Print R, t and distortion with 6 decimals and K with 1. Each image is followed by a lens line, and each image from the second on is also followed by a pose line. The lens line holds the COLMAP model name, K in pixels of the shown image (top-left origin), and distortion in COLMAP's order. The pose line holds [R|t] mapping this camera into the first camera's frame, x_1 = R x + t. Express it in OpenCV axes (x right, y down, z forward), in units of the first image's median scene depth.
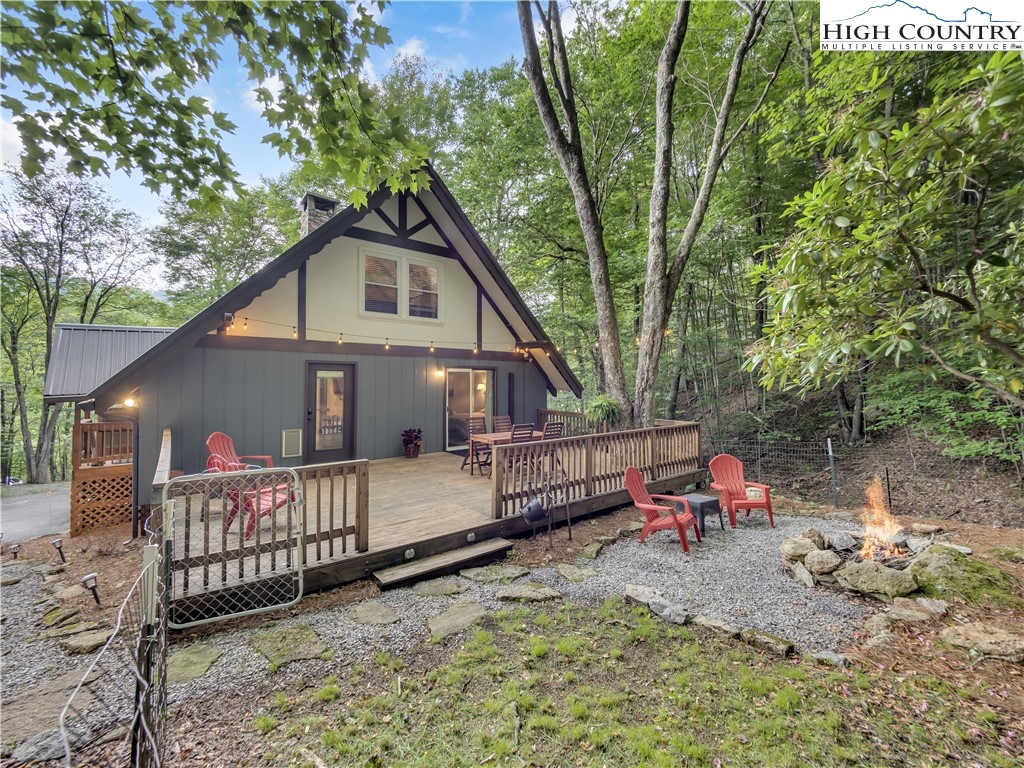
lens RADIAL K [[432.4, 0, 508.4], [0, 432.4, 374.9], [0, 0, 1]] dist [-0.002855, -0.000819]
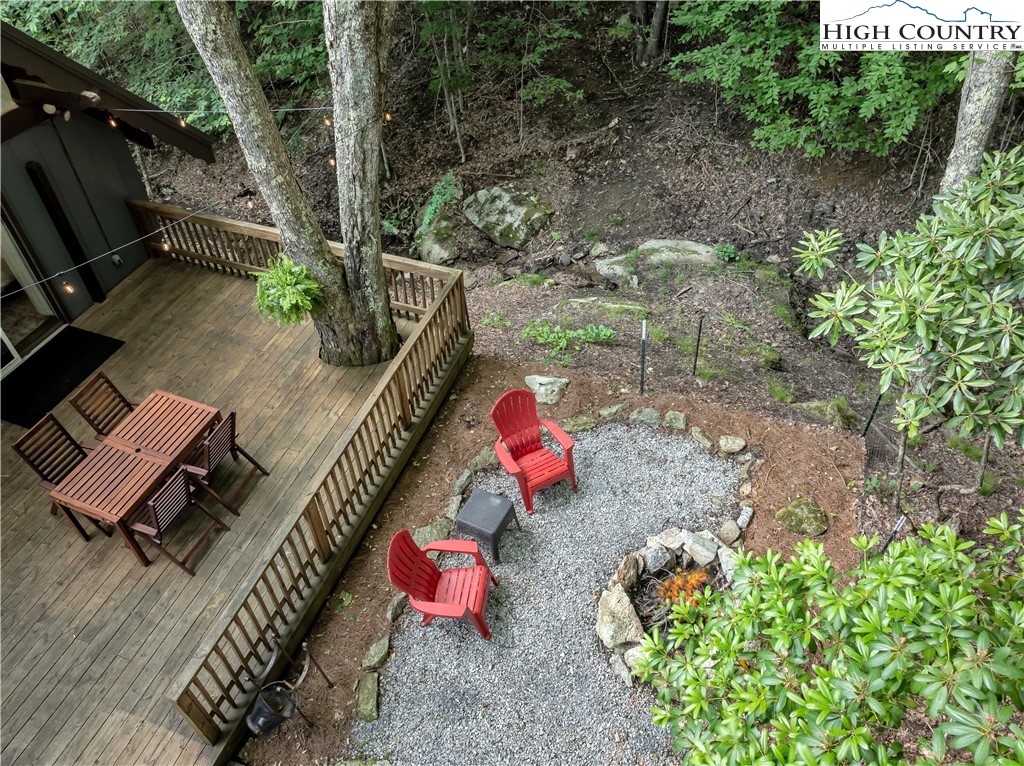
lens RADIAL K [[728.4, 0, 511.9], [0, 728.4, 379.4], [0, 0, 1]] dist [-0.034397, 0.004777]
pose [[0.850877, -0.370737, 0.372239, 0.087129], [-0.003163, 0.704906, 0.709293, -0.452437], [-0.525355, -0.604699, 0.598616, 0.293395]]
